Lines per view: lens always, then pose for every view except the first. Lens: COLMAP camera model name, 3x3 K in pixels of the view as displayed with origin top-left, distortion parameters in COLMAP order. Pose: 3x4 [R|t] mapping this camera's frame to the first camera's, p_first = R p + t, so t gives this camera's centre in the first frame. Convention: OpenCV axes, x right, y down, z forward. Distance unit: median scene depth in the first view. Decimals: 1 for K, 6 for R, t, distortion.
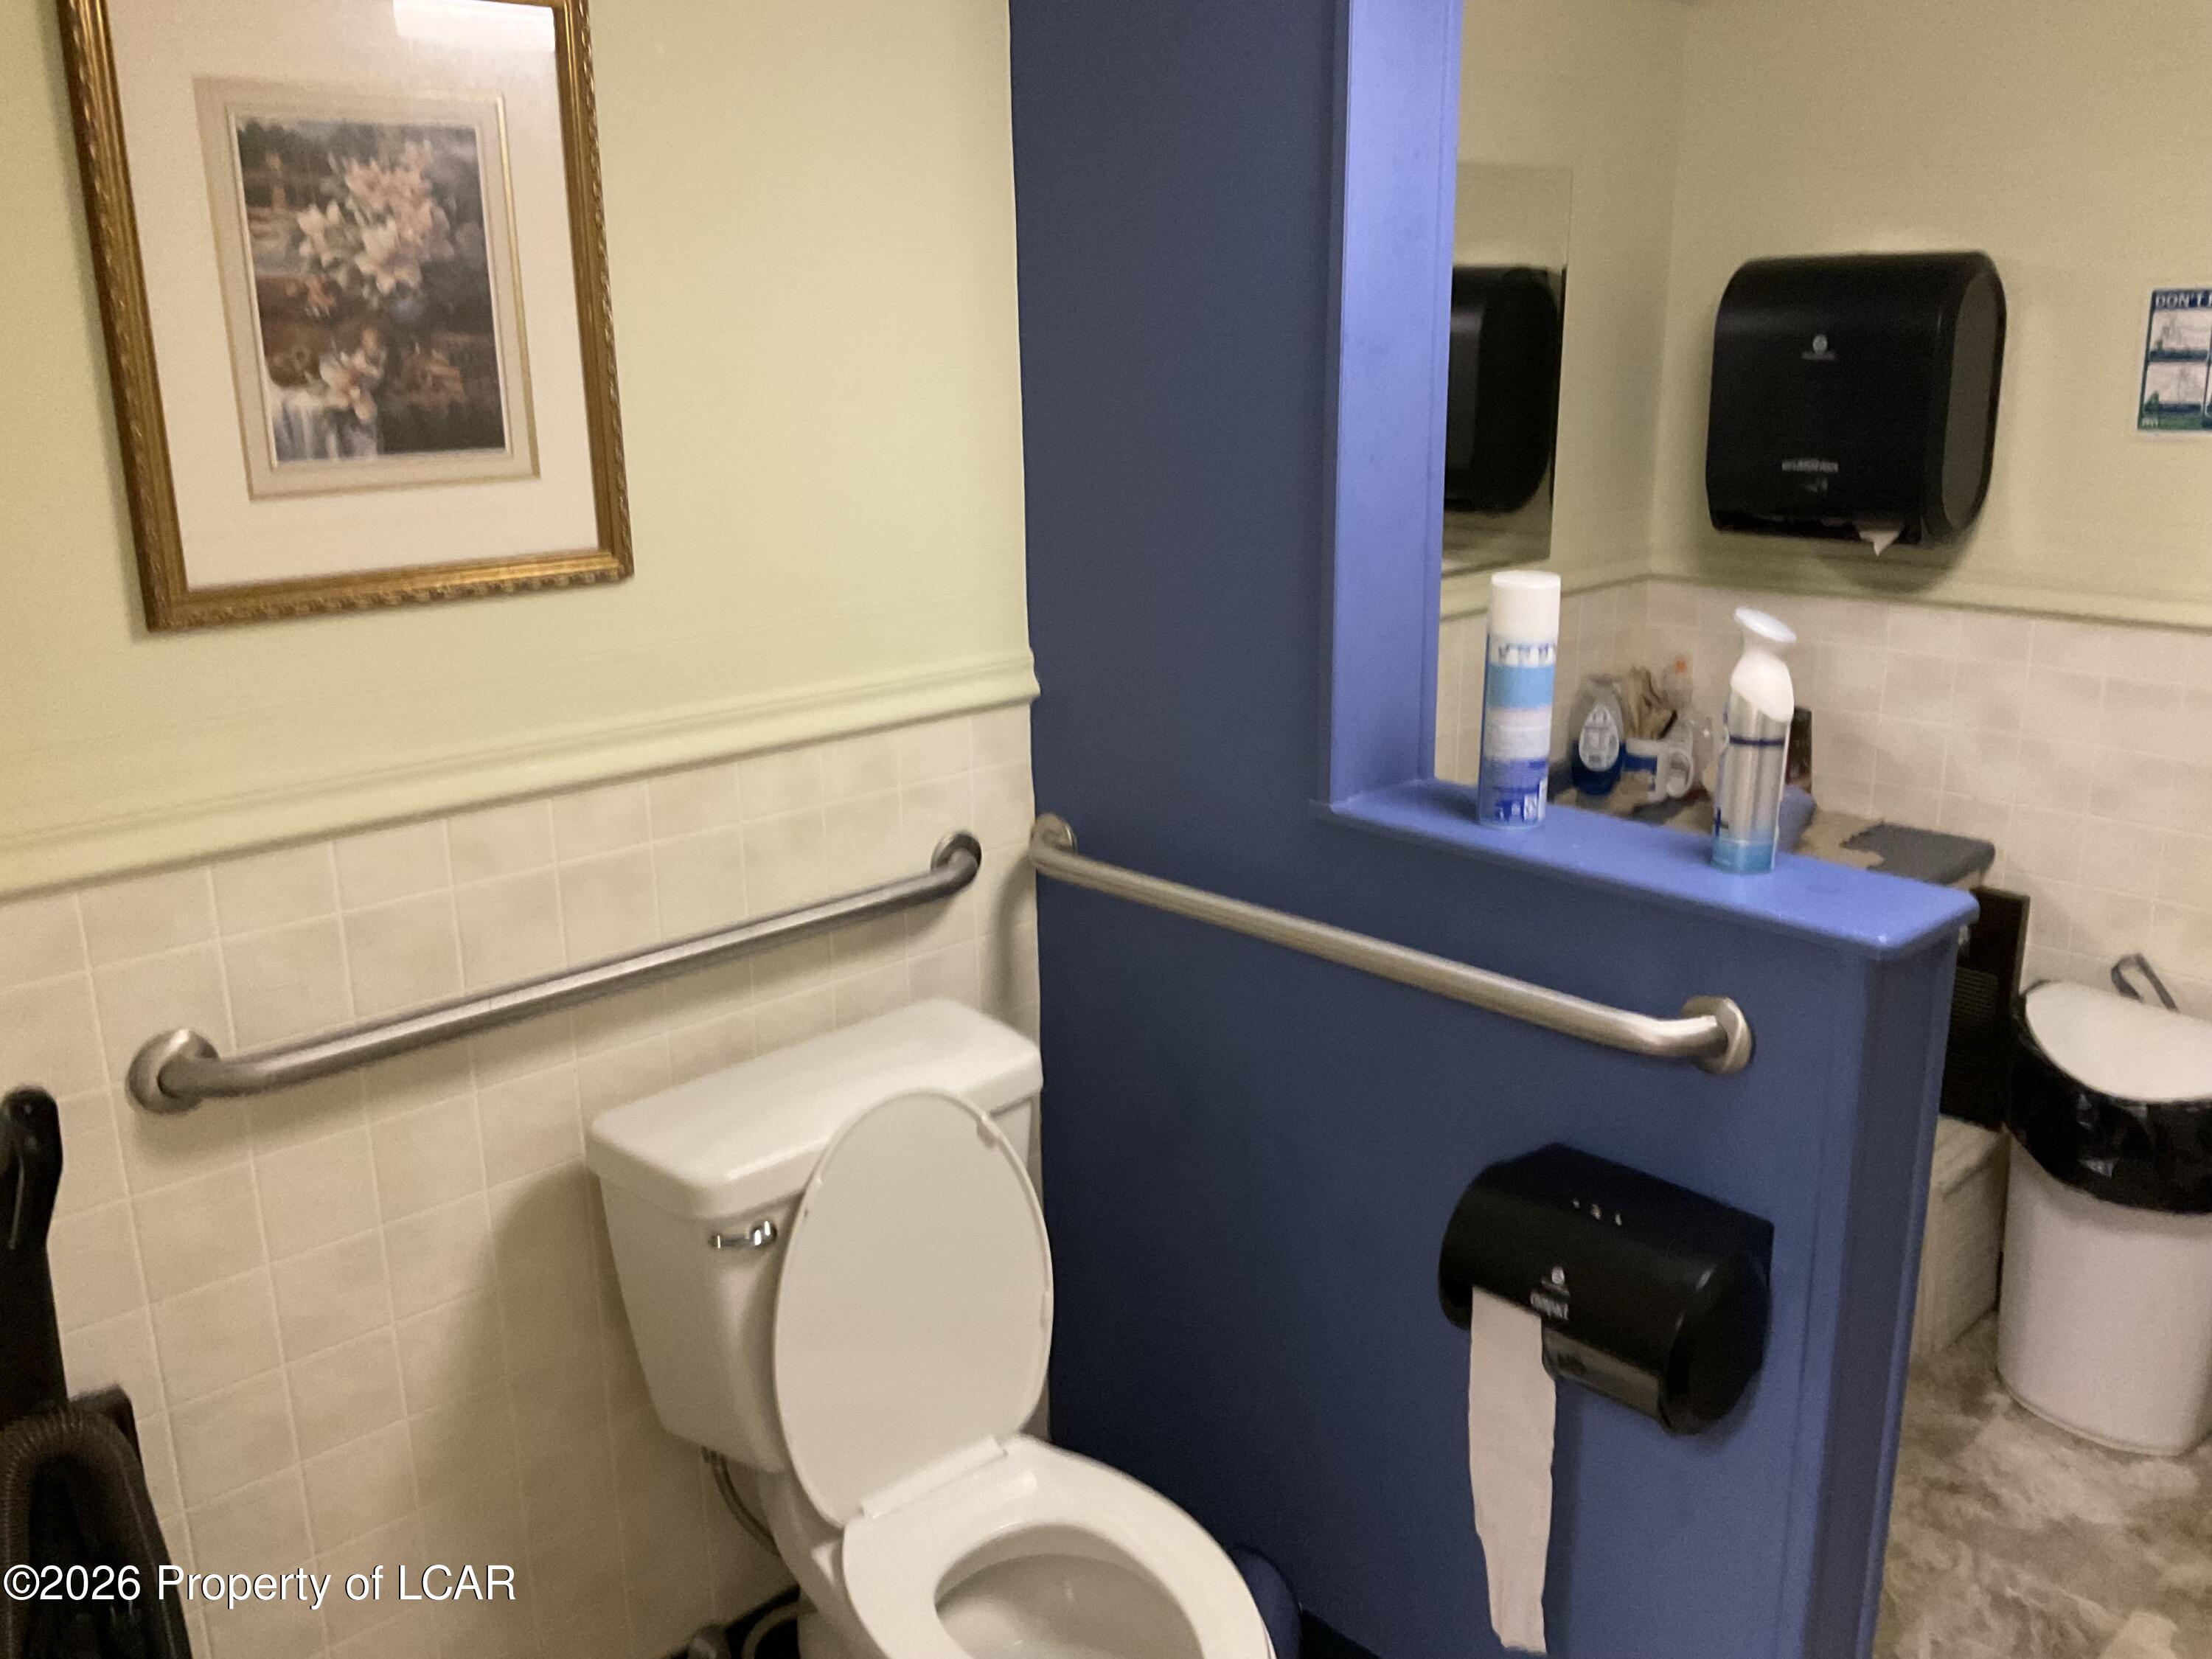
lens RADIAL K [[1881.7, 0, 1090.5], [0, 1881.7, 829.4], [0, 0, 1]] dist [0.098665, -0.169518]
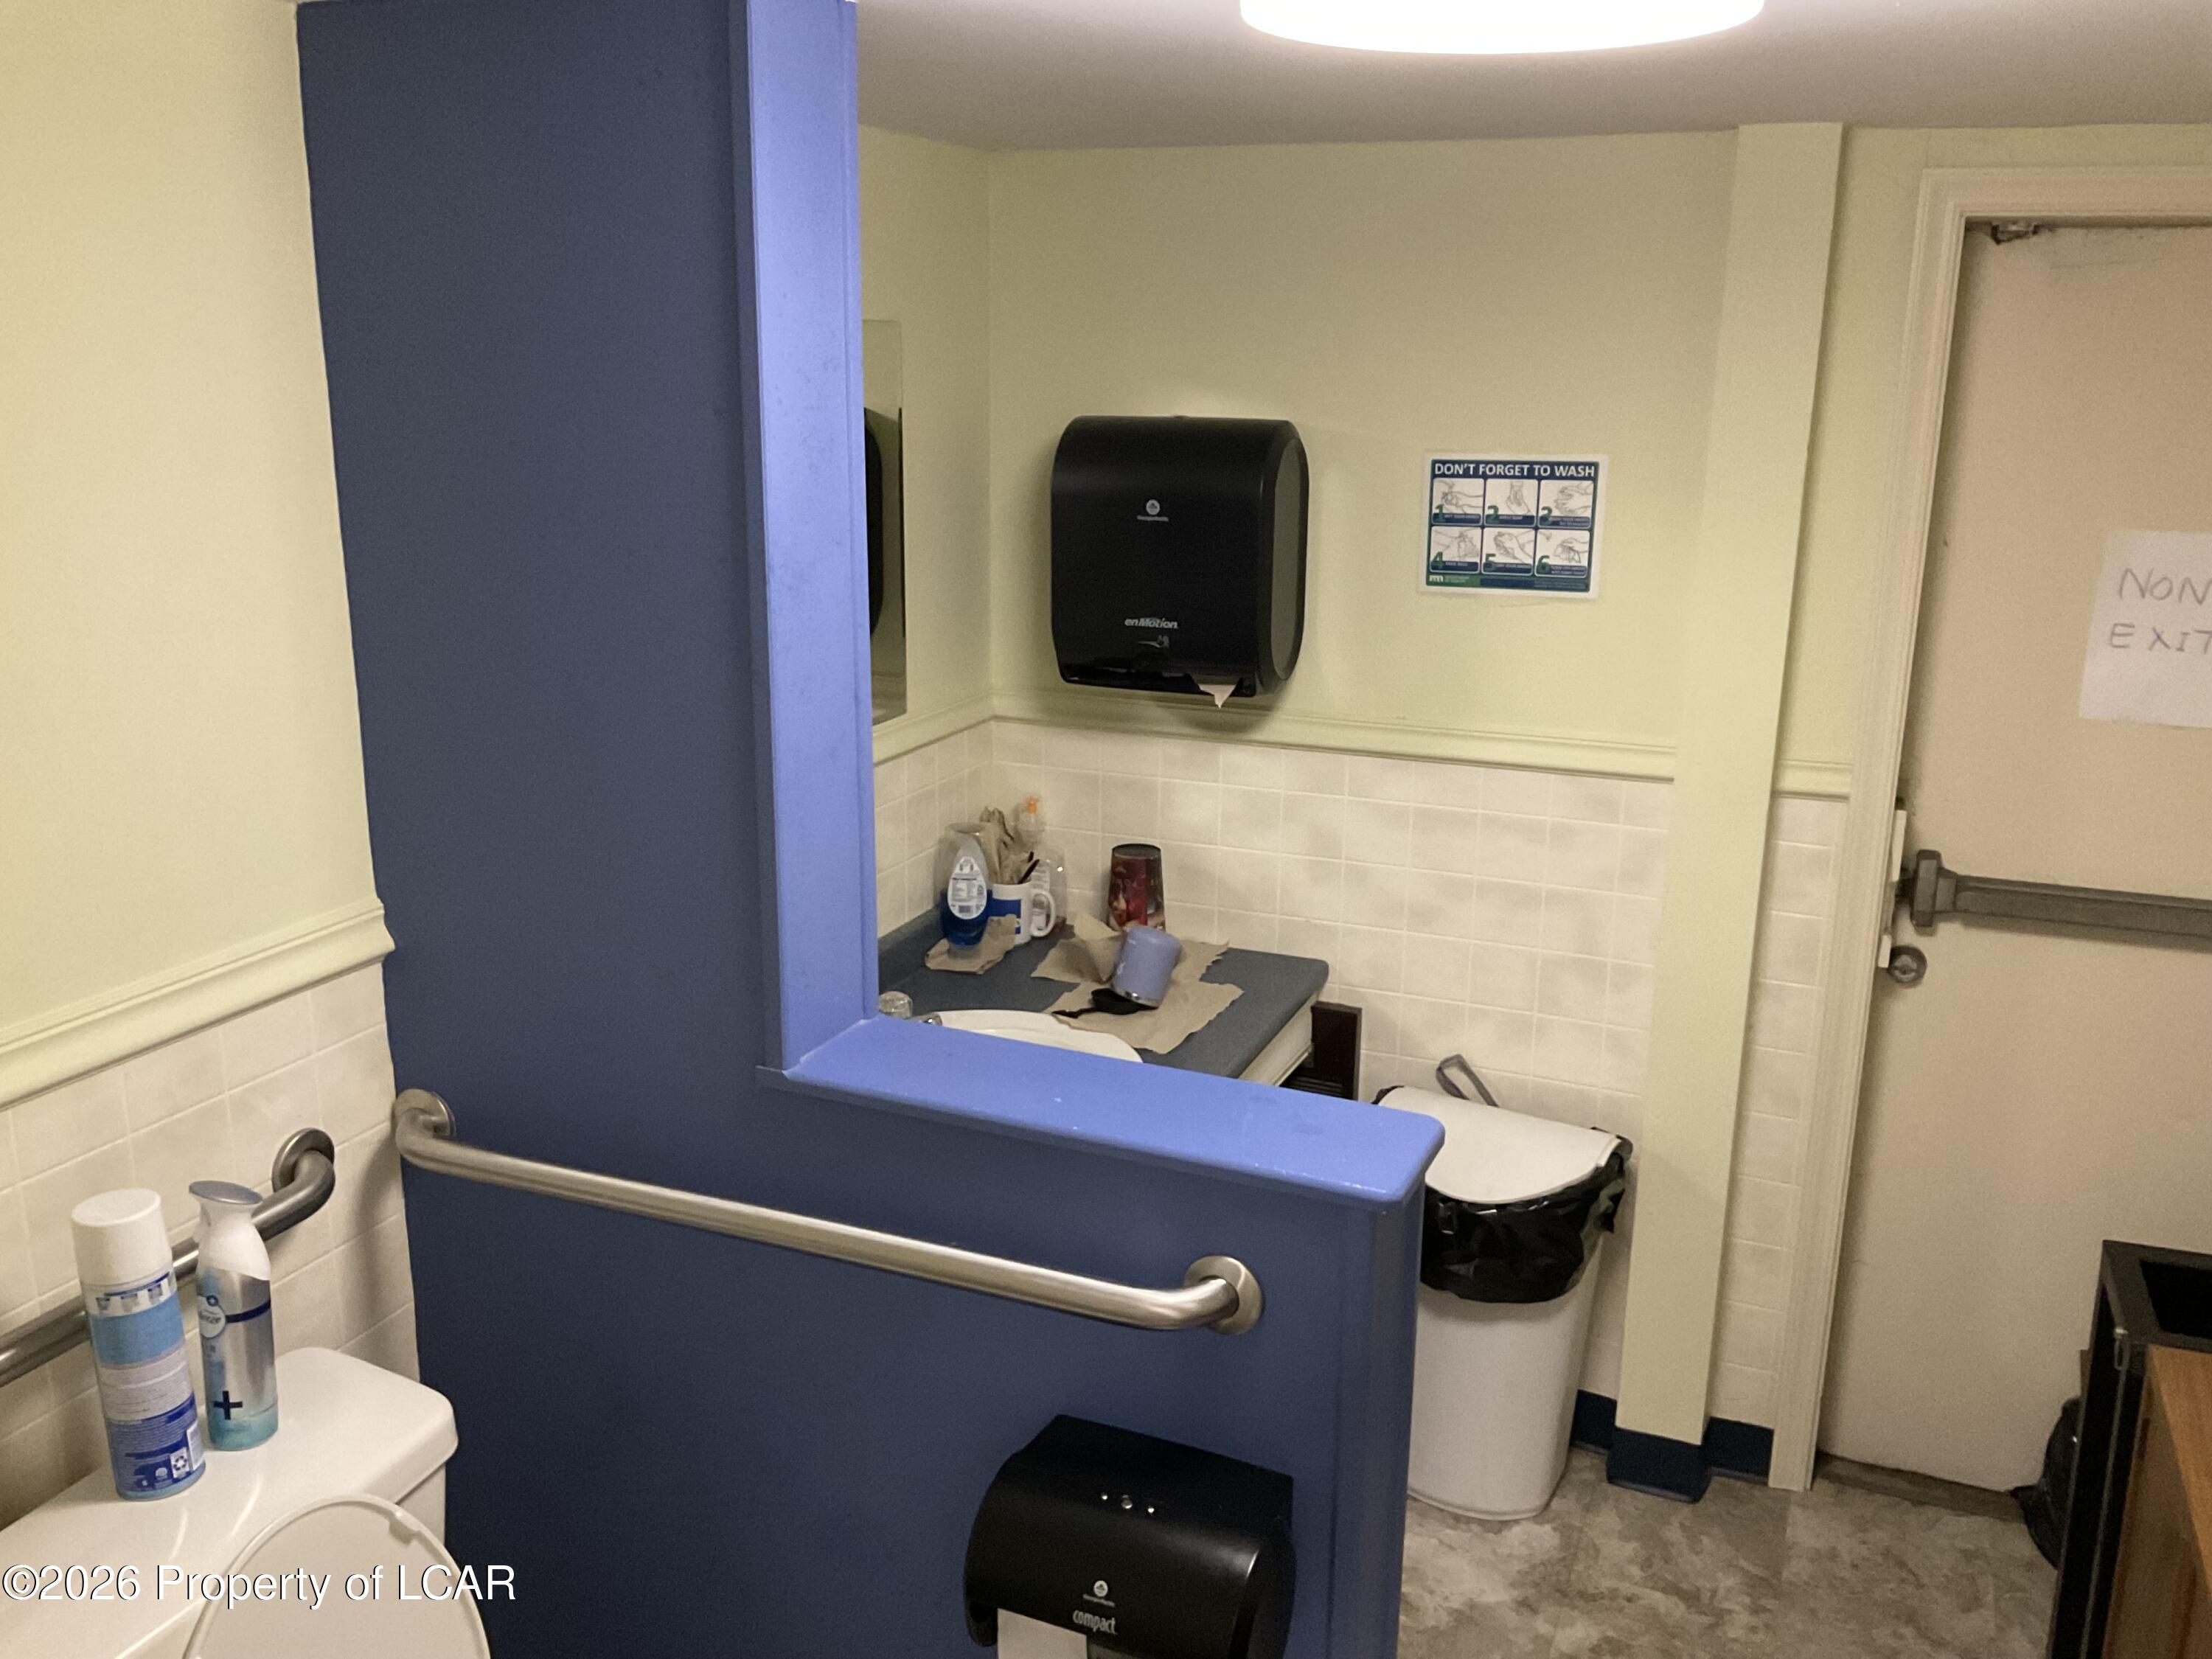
lens RADIAL K [[1881.7, 0, 1114.9], [0, 1881.7, 833.1], [0, 0, 1]] dist [0.098665, -0.169518]
pose [[0.915493, -0.076620, 0.394970, -0.054941], [0.083614, 0.996498, -0.000497, -0.082951], [-0.393549, 0.033480, 0.918694, 0.078806]]
